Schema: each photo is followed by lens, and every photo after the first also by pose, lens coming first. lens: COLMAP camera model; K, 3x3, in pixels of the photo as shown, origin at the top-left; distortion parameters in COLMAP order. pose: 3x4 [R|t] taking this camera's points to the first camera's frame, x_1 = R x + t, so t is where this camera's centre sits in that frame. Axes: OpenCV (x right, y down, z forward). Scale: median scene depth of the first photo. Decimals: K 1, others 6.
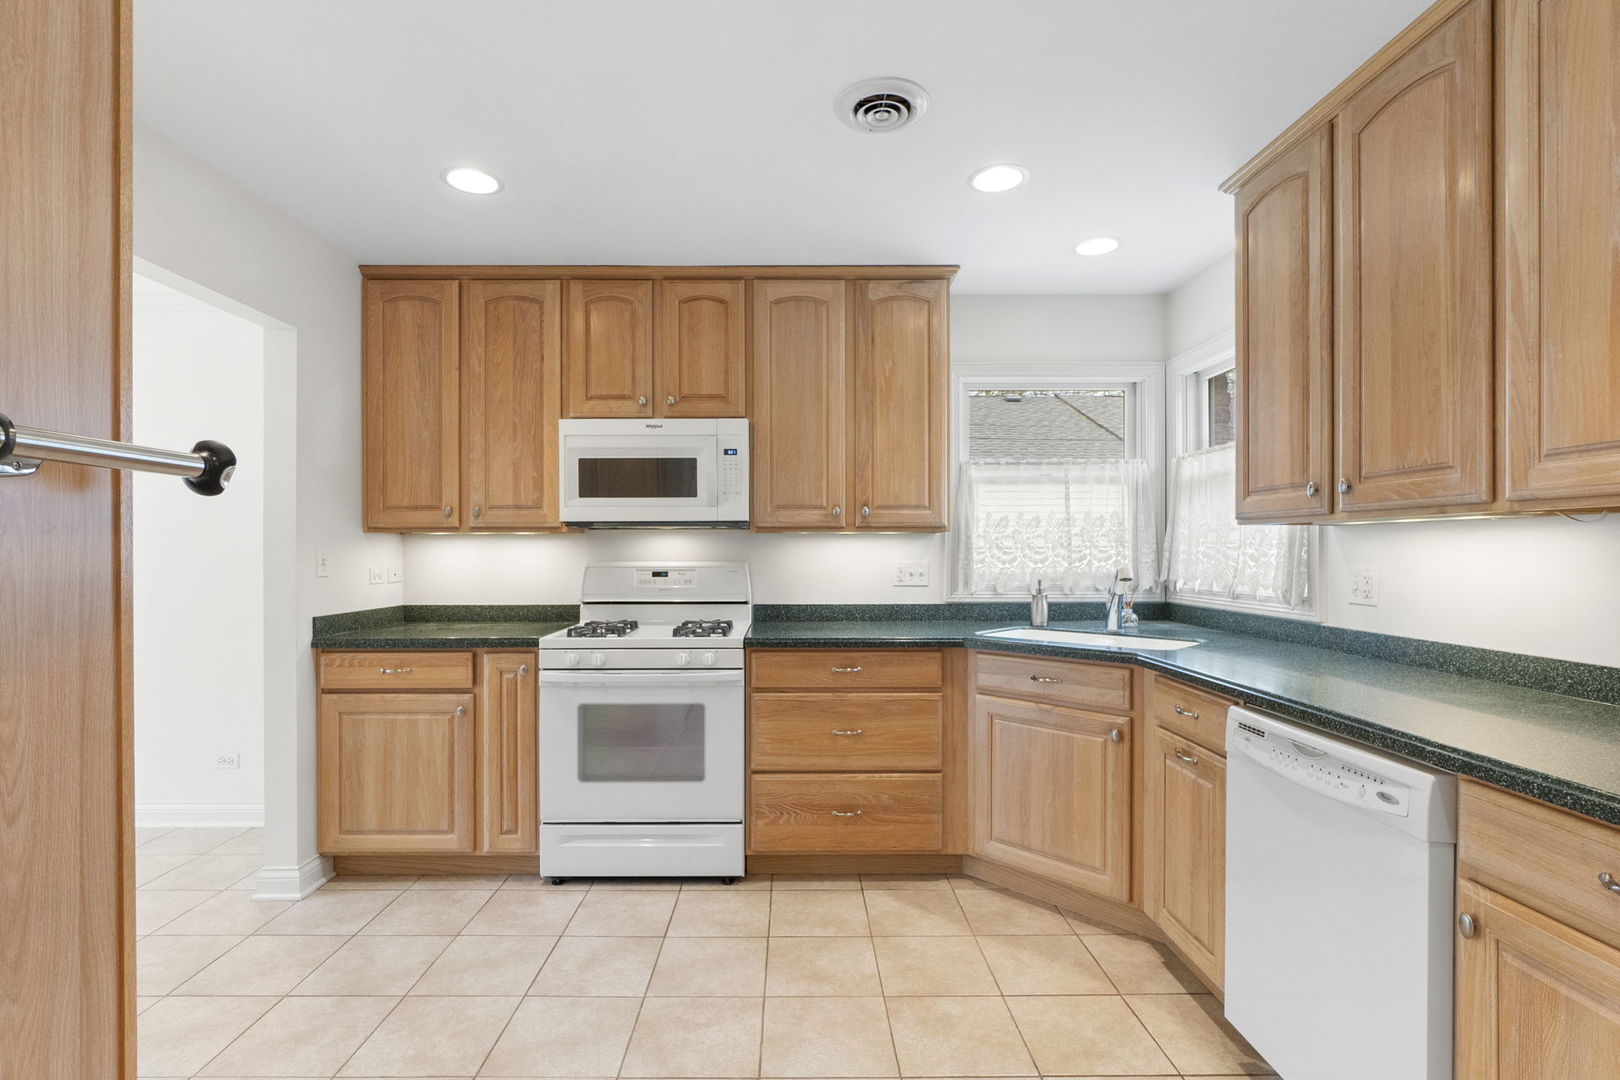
lens RADIAL K [[785.5, 0, 803.5], [0, 785.5, 551.4], [0, 0, 1]] dist [-0.003279, -0.000269]
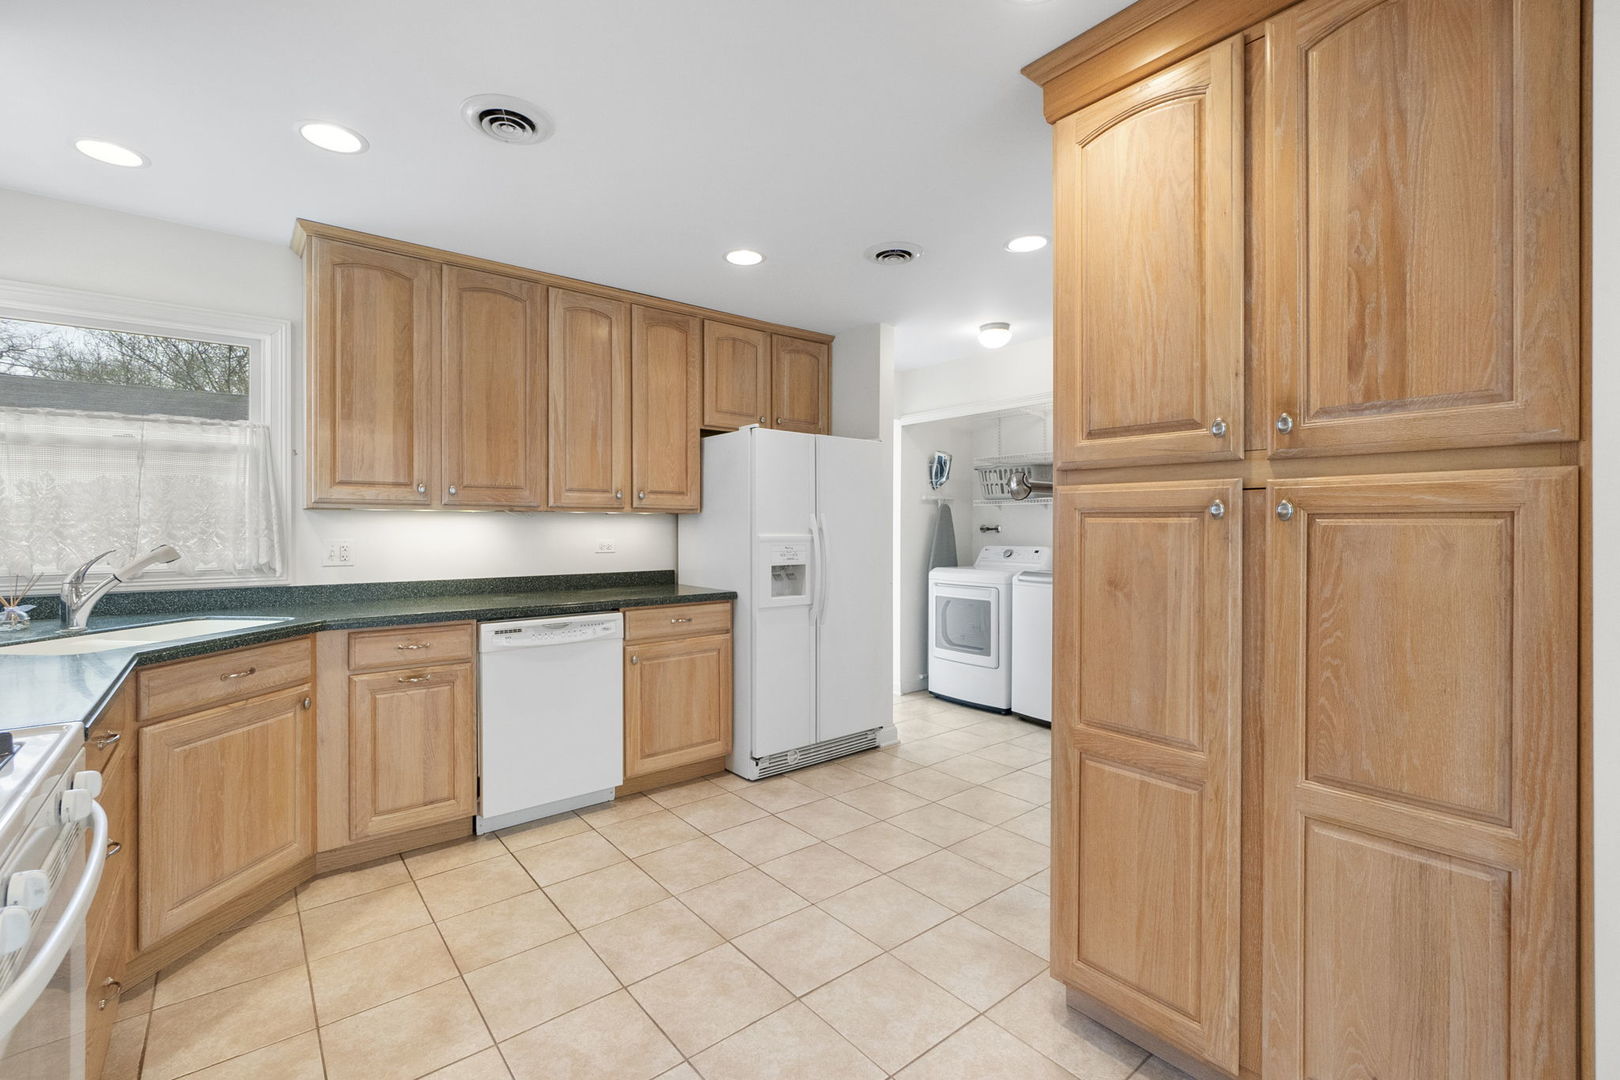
lens RADIAL K [[708.0, 0, 801.3], [0, 708.0, 531.0], [0, 0, 1]] dist [-0.000447, 0.000035]
pose [[-0.631594, -0.004555, 0.775286, -0.872156], [0.002197, 0.999968, 0.007665, -0.003991], [-0.775297, 0.006544, -0.631564, 1.237370]]
